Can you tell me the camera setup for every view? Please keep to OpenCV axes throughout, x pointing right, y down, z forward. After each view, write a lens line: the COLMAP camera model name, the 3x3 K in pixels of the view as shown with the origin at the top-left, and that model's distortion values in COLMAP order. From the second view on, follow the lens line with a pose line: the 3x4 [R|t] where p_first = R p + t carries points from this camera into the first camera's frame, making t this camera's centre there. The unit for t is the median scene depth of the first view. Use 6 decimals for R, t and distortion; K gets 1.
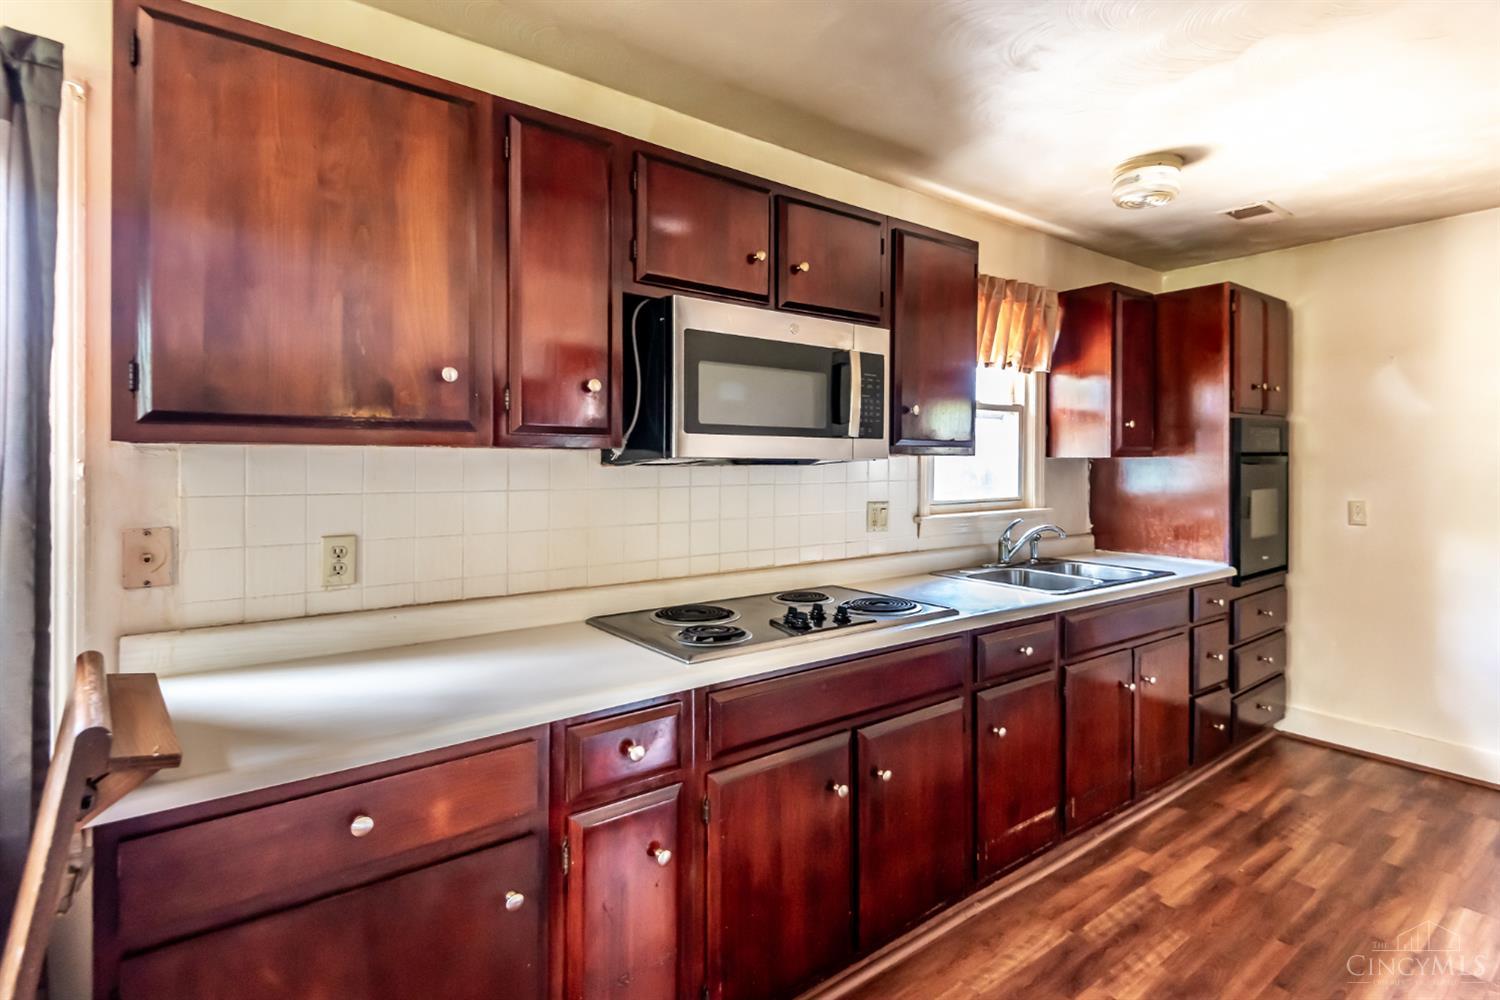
lens RADIAL K [[723.2, 0, 759.1], [0, 723.2, 456.5], [0, 0, 1]] dist [0.000088, -0.000740]
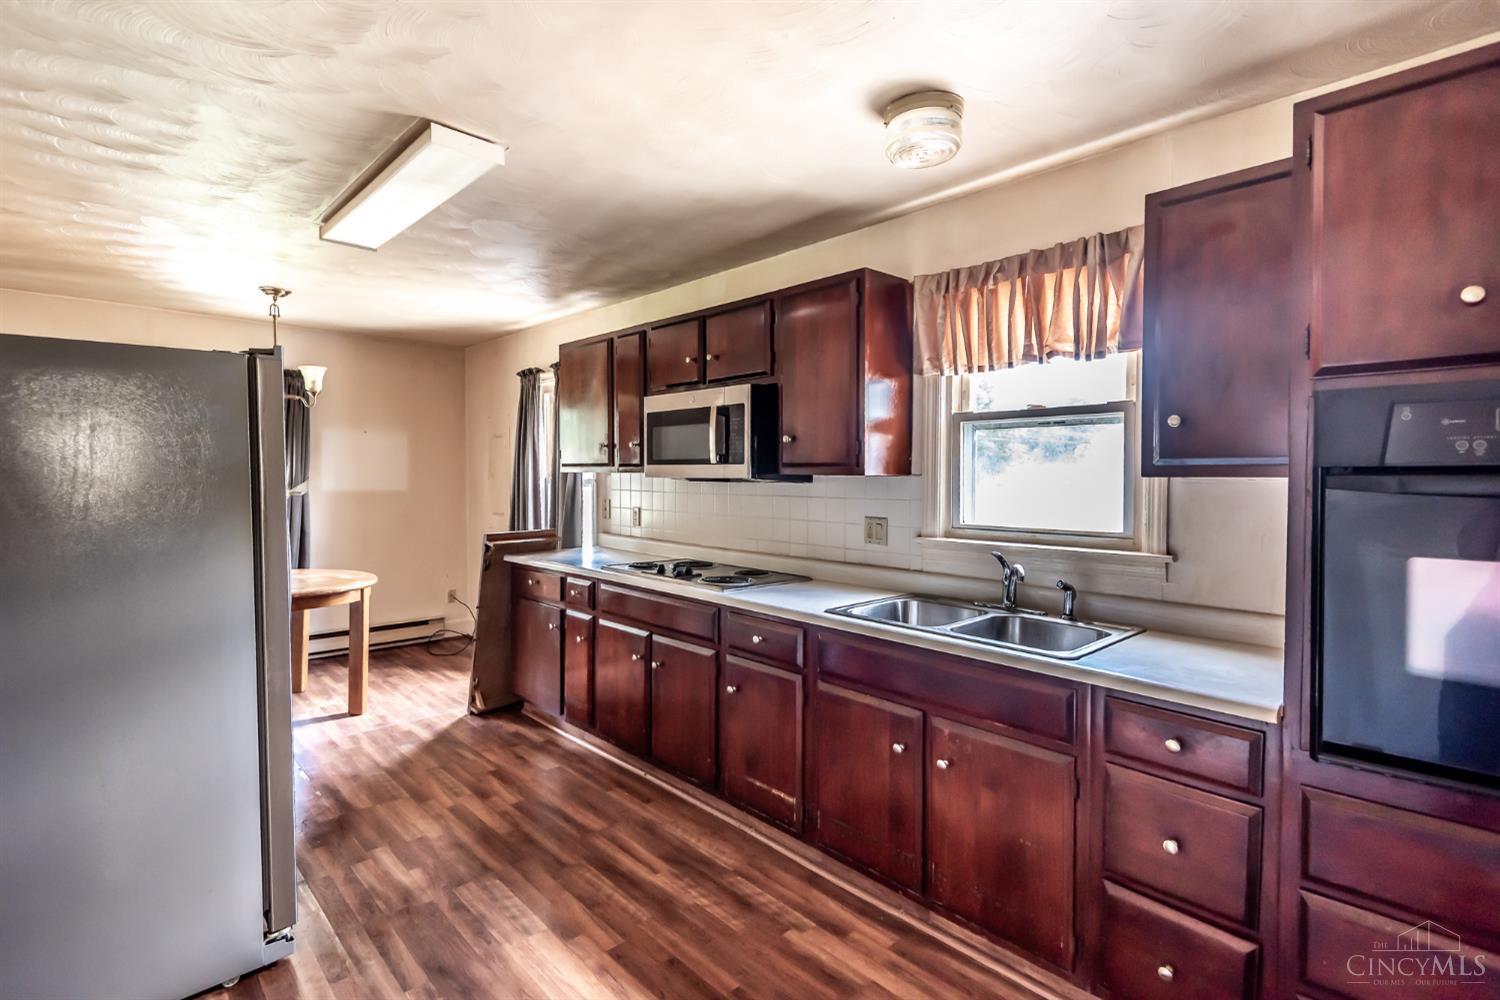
lens RADIAL K [[726.1, 0, 749.1], [0, 726.1, 481.6], [0, 0, 1]] dist [0.009155, -0.000148]
pose [[0.109541, 0.007813, -0.993952, 1.524375], [0.000340, 0.999969, 0.007898, -0.001474], [0.993982, -0.001203, 0.109535, 0.832085]]
